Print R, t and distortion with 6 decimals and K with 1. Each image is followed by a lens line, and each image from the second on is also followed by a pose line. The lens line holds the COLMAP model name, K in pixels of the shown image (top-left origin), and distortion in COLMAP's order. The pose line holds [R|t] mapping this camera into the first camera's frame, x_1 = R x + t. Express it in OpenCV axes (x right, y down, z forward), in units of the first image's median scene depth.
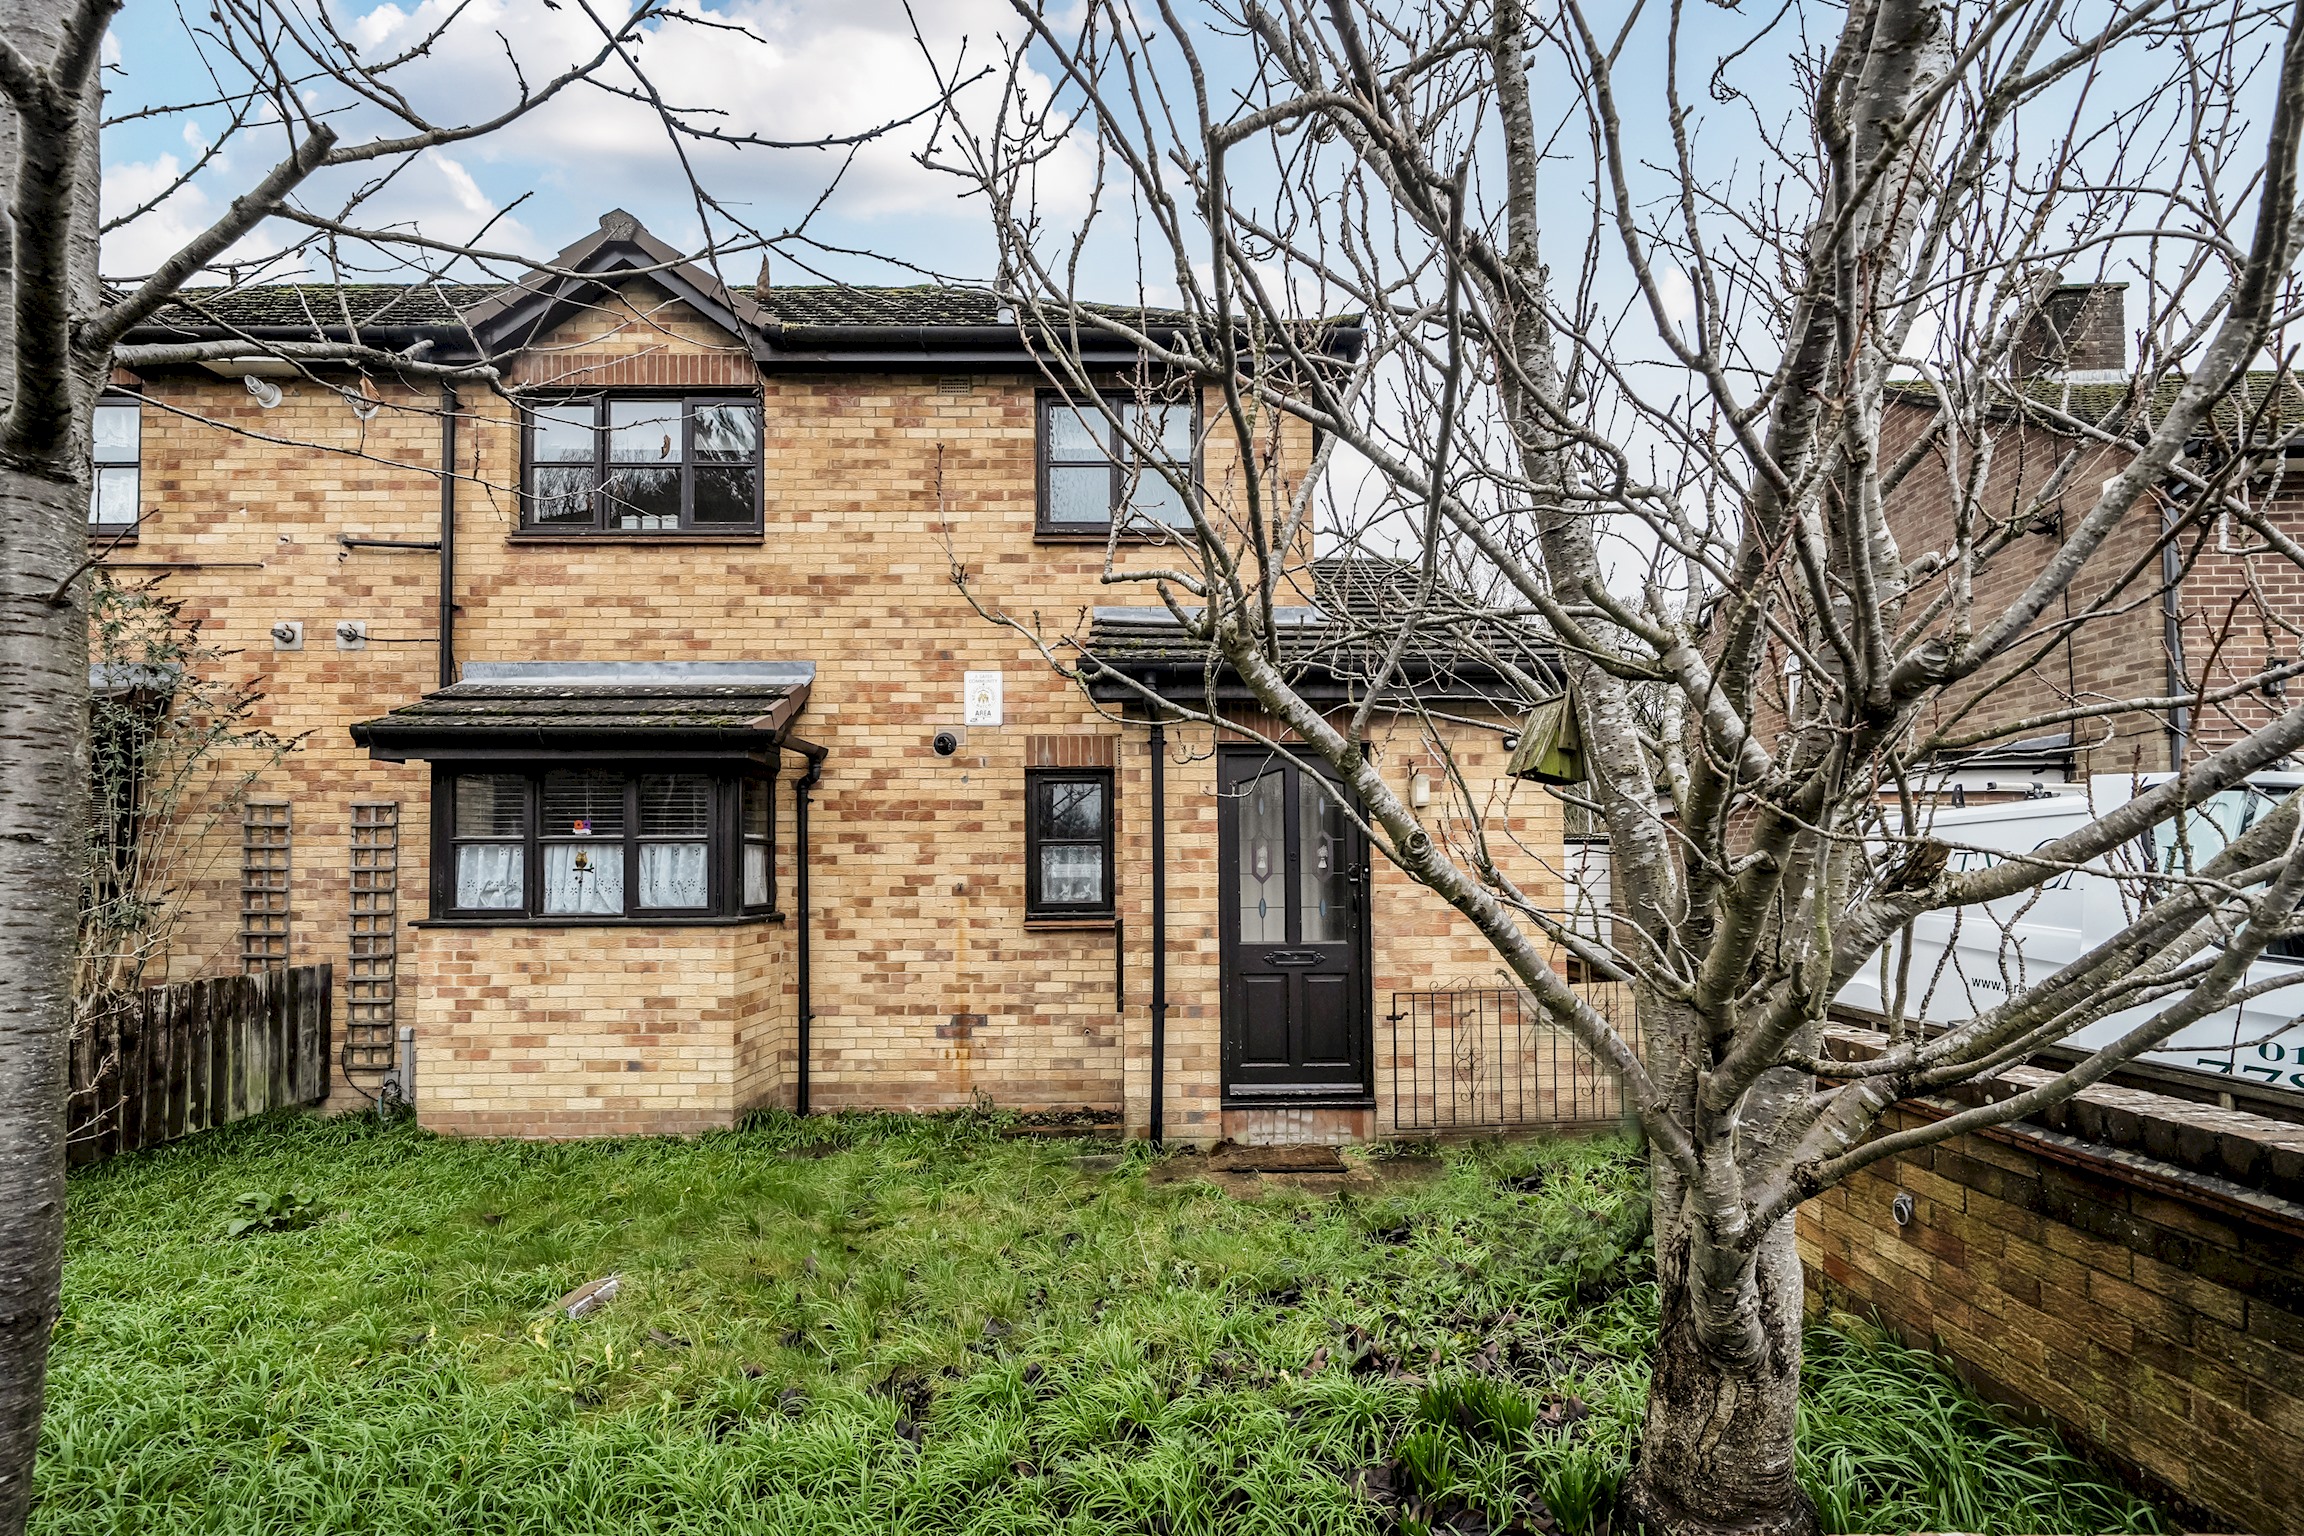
lens RADIAL K [[946.6, 0, 1154.2], [0, 946.6, 873.6], [0, 0, 1]] dist [-0.001134, -0.000461]
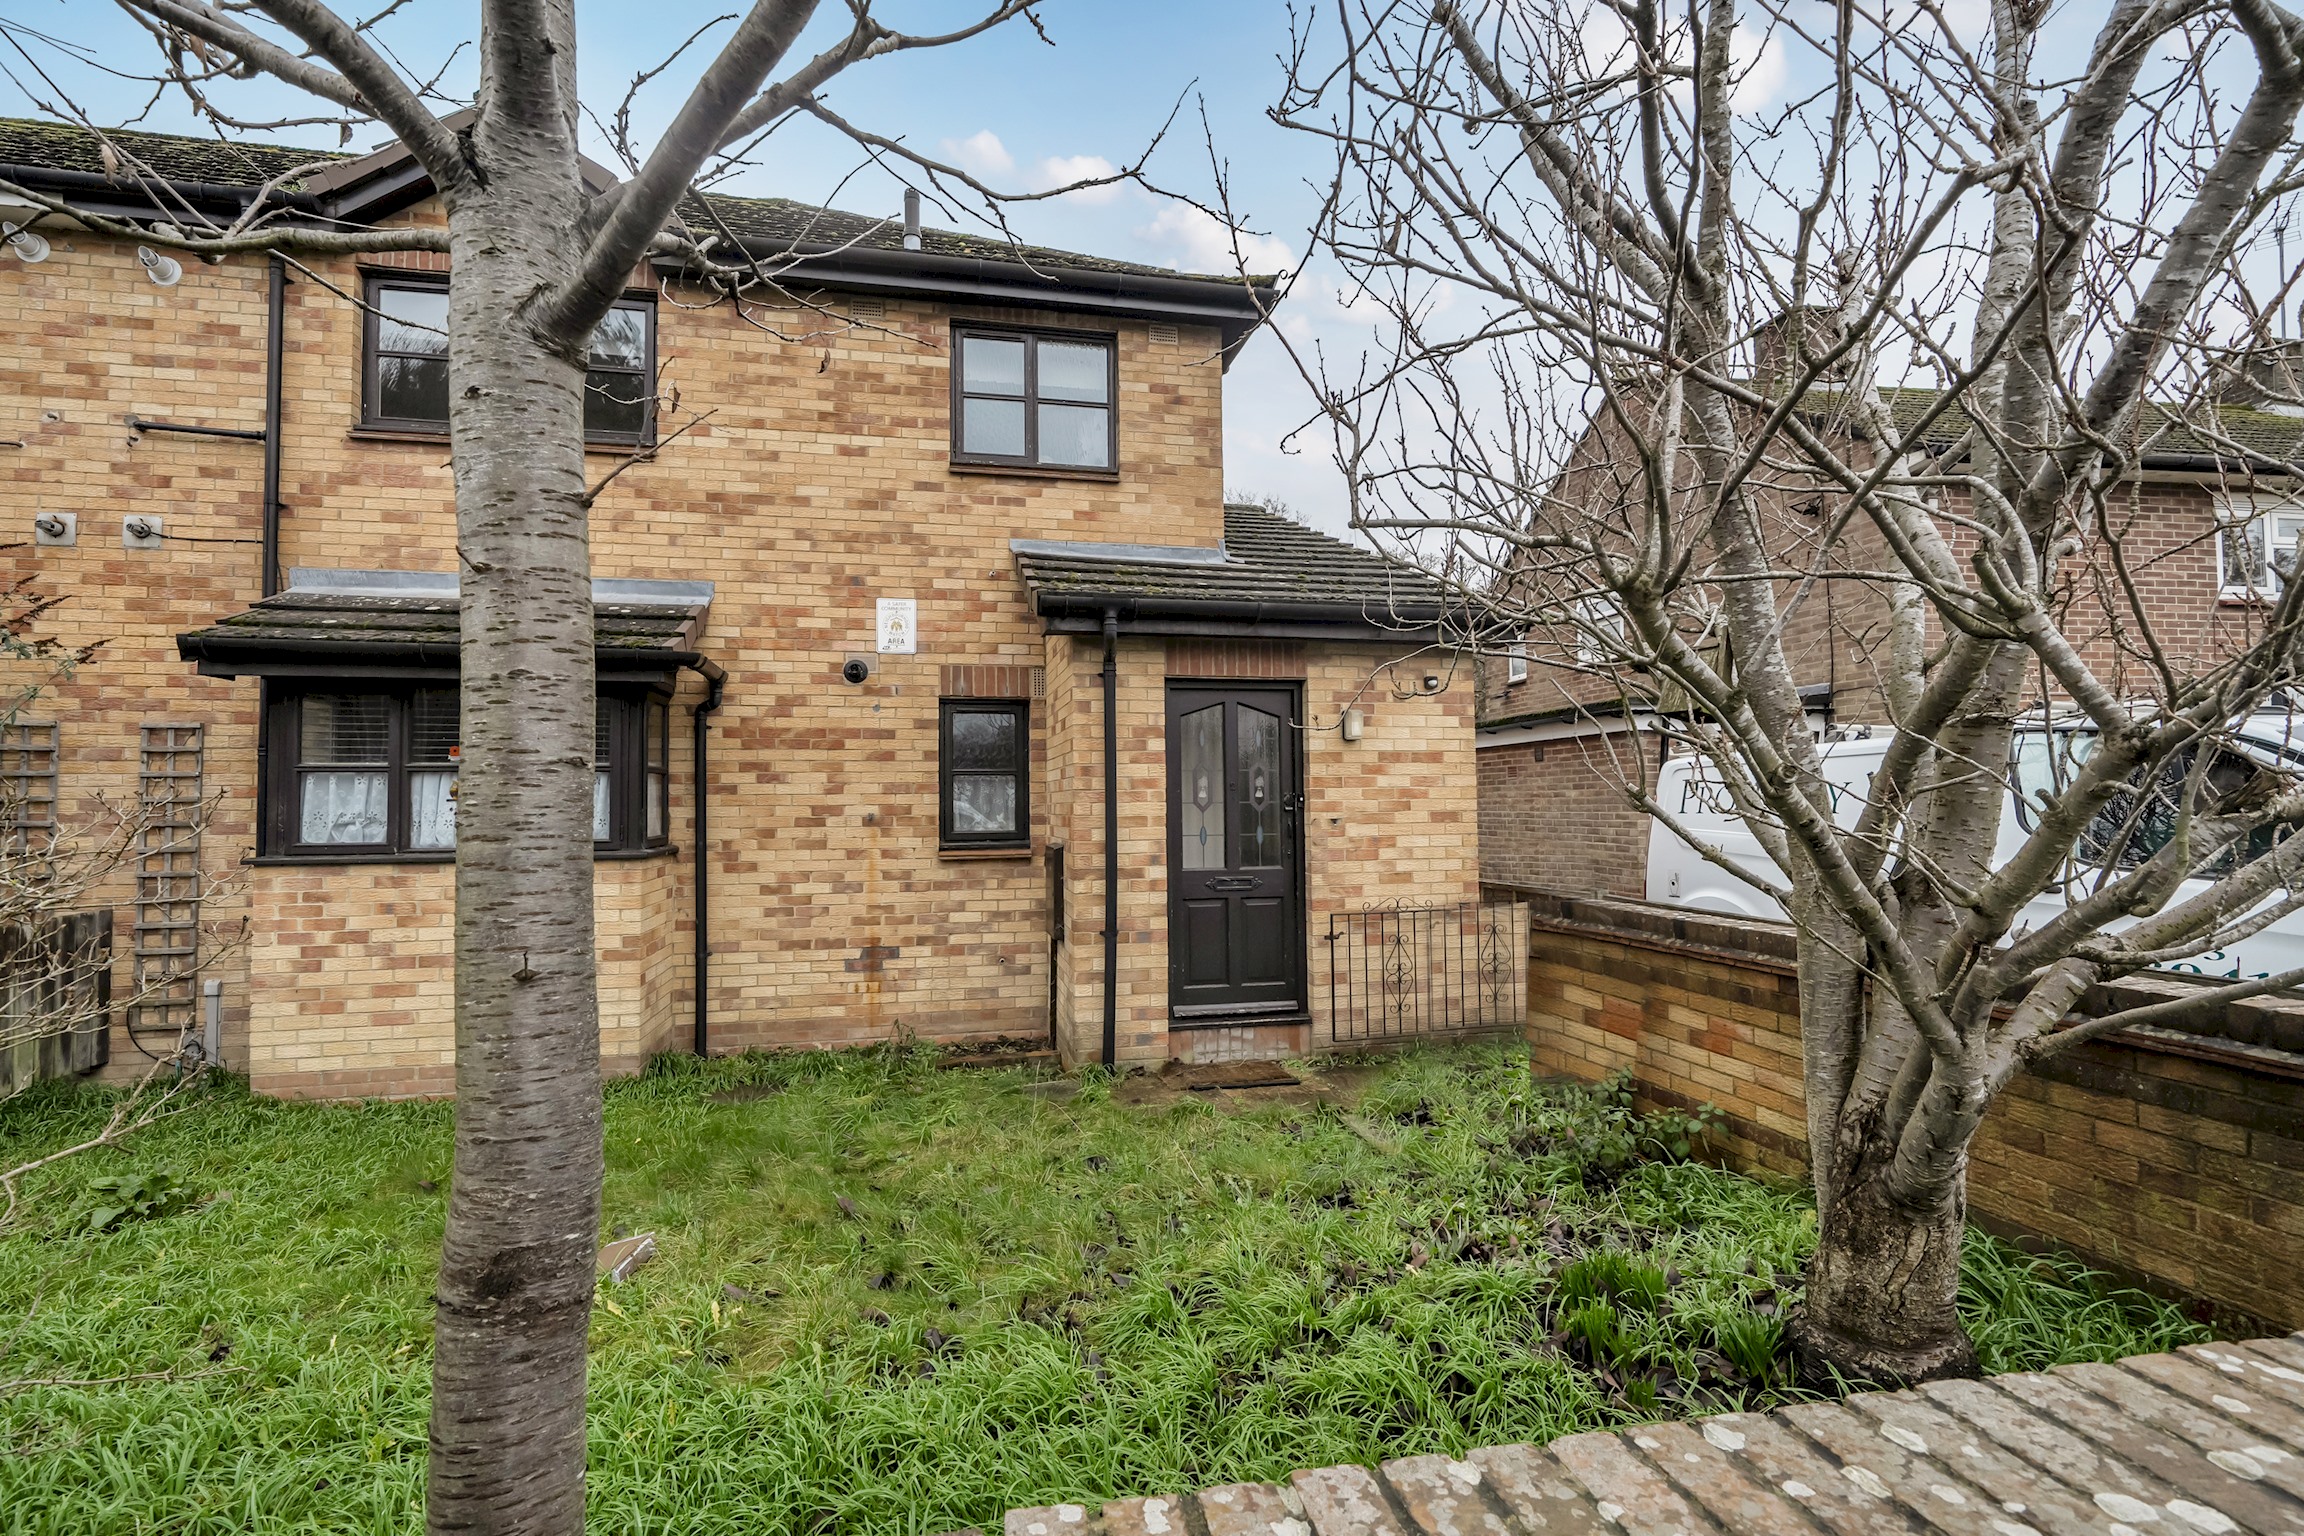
lens RADIAL K [[930.5, 0, 1115.6], [0, 930.5, 797.3], [0, 0, 1]] dist [-0.001682, -0.000155]
pose [[0.984967, -0.001336, 0.172739, -0.123406], [0.002480, 0.999976, -0.006406, 0.000284], [-0.172727, 0.006738, 0.984947, 0.005122]]
